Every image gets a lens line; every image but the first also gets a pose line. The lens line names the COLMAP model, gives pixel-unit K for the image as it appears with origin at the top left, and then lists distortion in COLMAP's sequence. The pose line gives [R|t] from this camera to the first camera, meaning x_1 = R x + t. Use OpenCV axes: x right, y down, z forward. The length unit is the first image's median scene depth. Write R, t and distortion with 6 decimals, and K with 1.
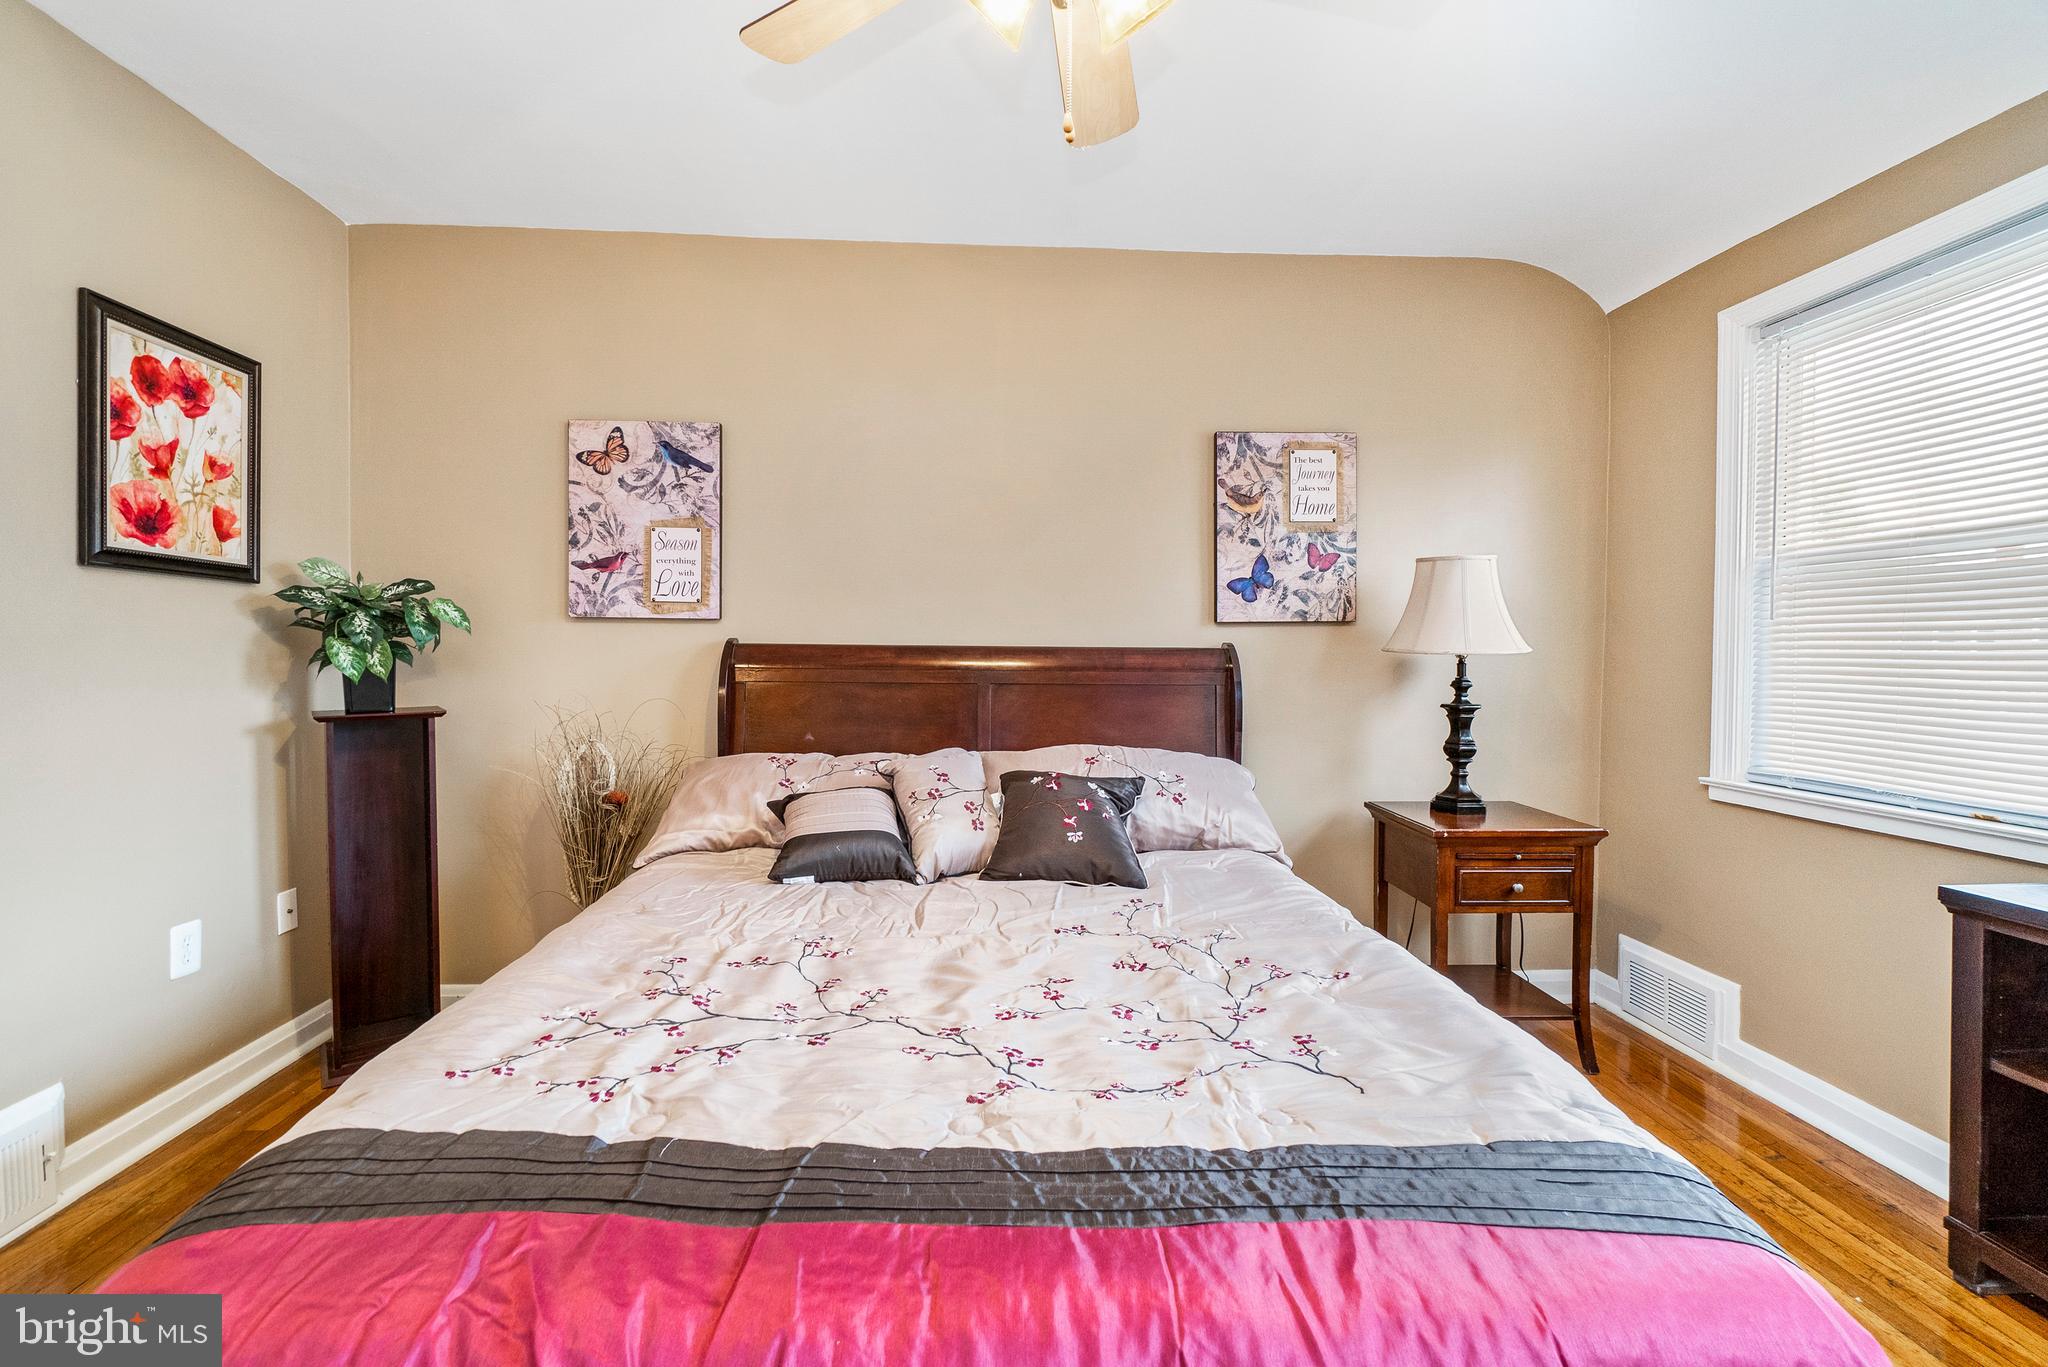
lens RADIAL K [[903.0, 0, 1029.3], [0, 903.0, 676.9], [0, 0, 1]] dist [-0.003484, -0.000364]
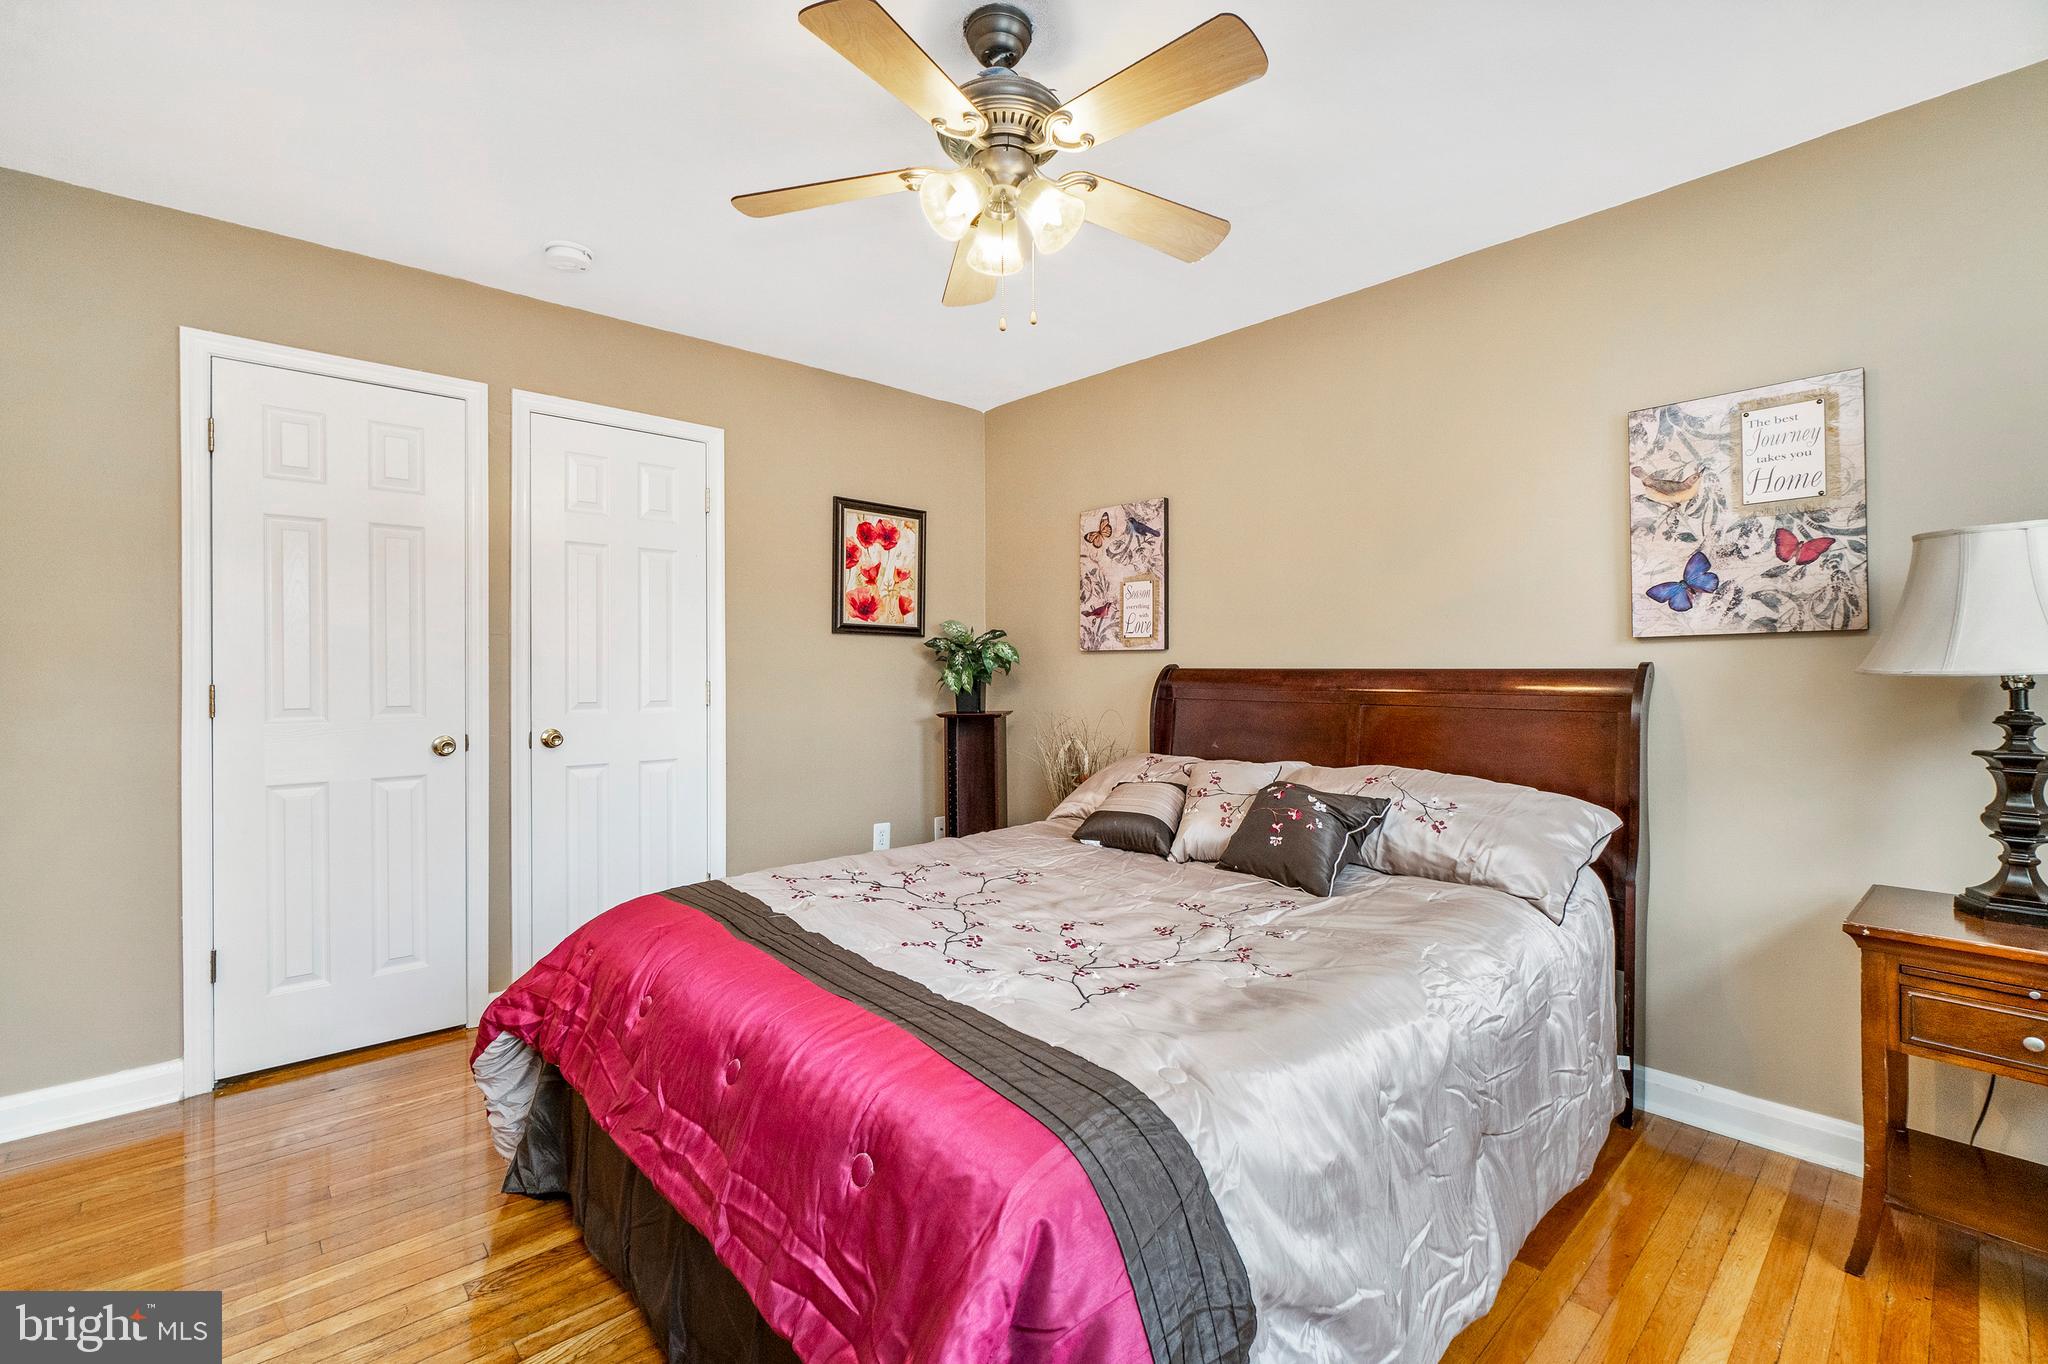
lens RADIAL K [[903.0, 0, 1029.3], [0, 903.0, 675.4], [0, 0, 1]] dist [-0.003484, -0.000364]
pose [[0.633552, -0.003246, -0.773693, 0.535531], [-0.017880, 0.999663, -0.018836, 0.000037], [0.773493, 0.025767, 0.633281, 0.042585]]
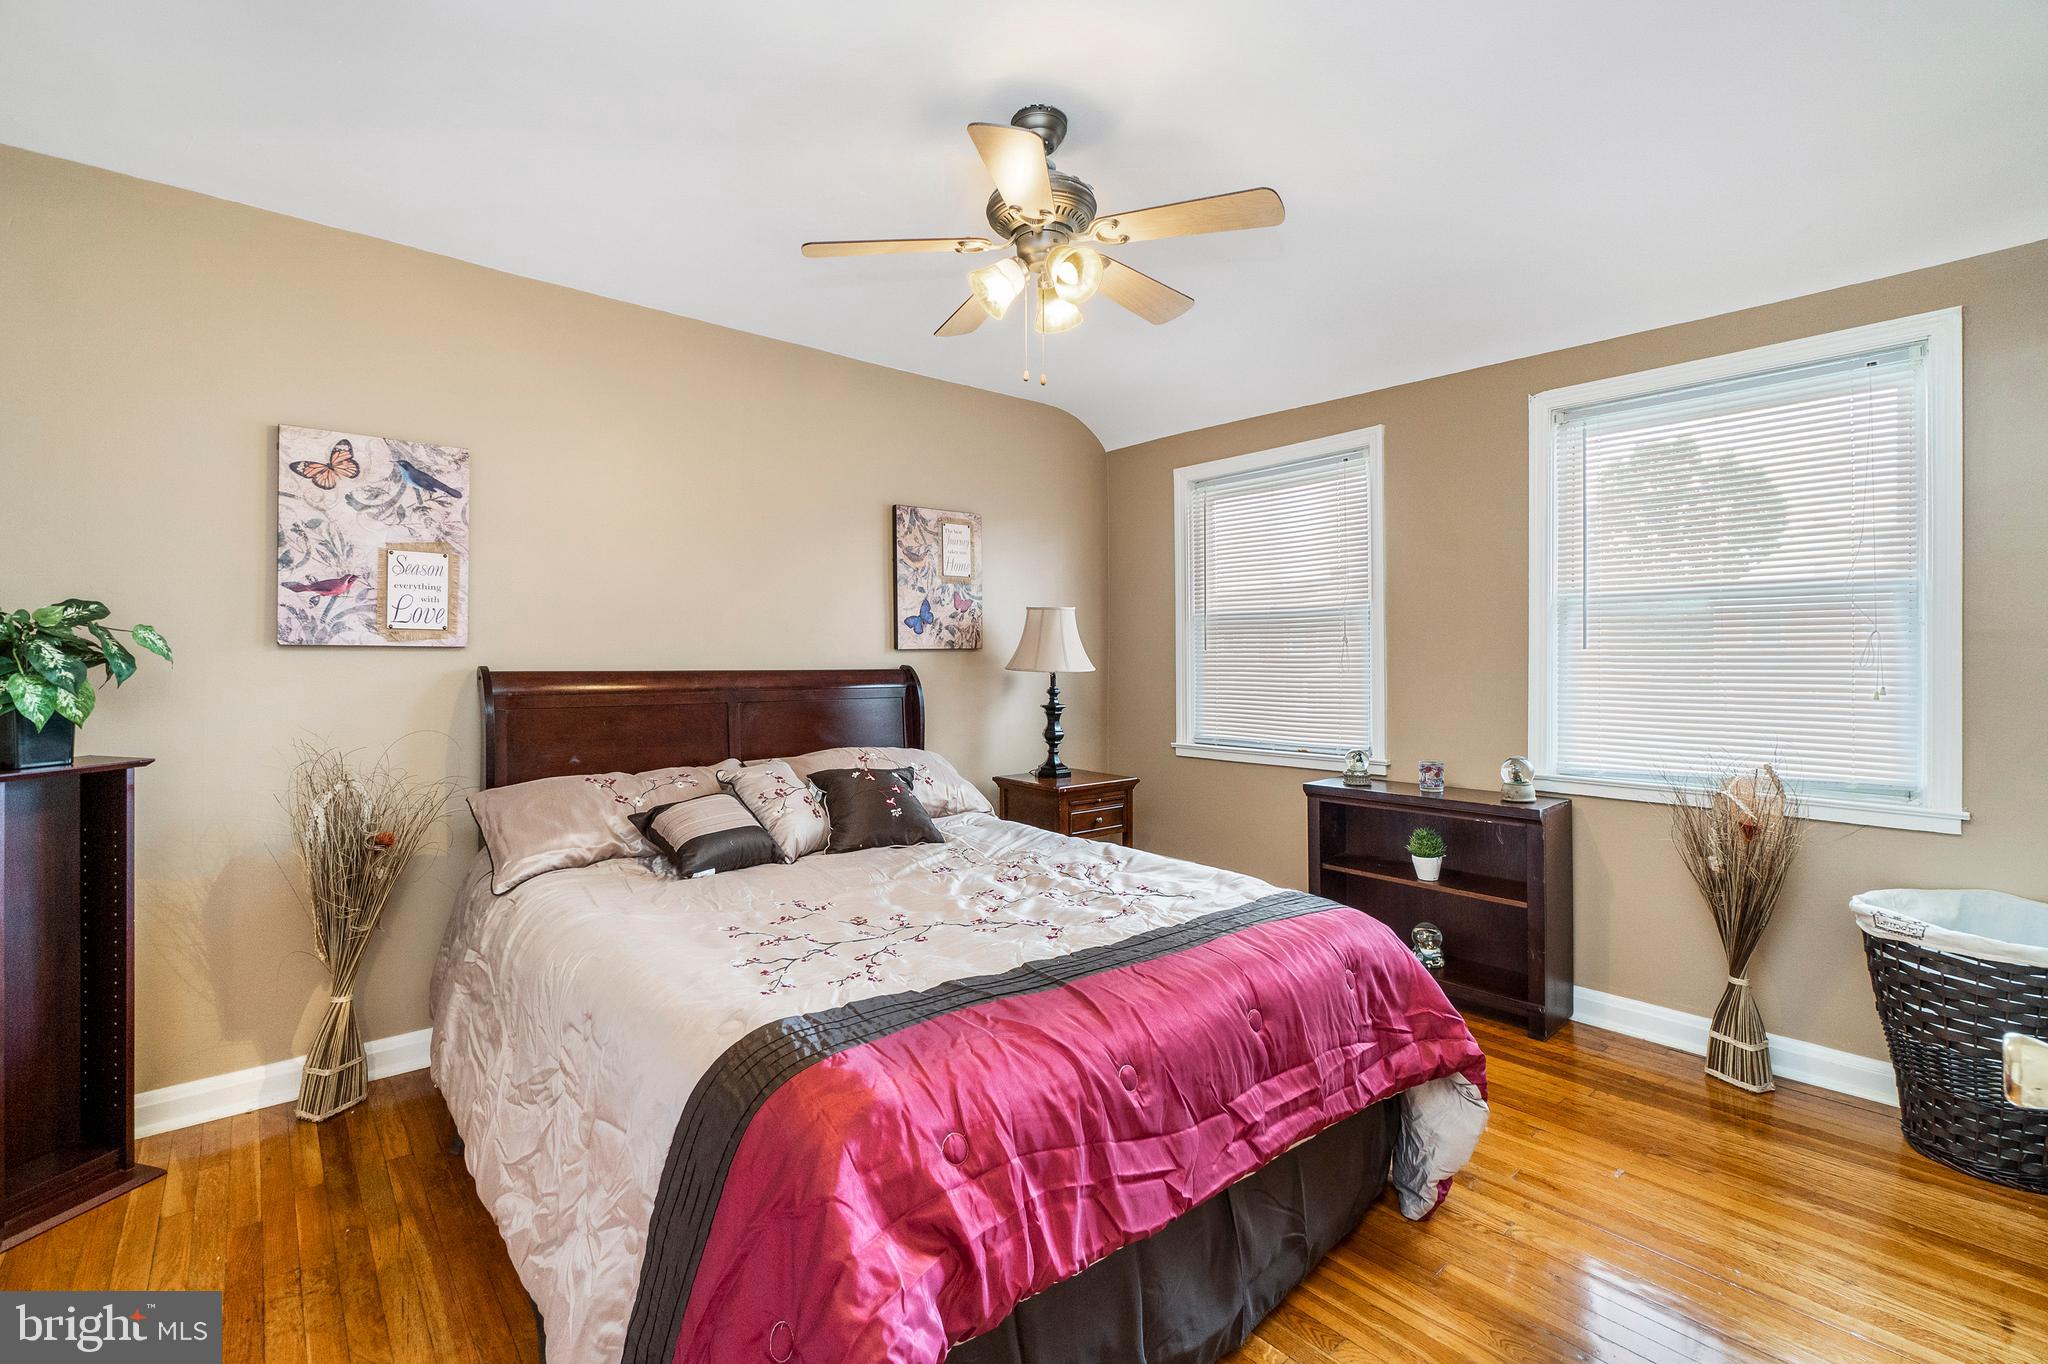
lens RADIAL K [[891.9, 0, 1040.9], [0, 891.9, 664.3], [0, 0, 1]] dist [-0.008763, -0.000244]
pose [[0.781630, -0.009950, 0.623664, -0.467621], [0.023317, 0.999640, -0.013274, -0.018200], [-0.623307, 0.024918, 0.781580, -0.148704]]
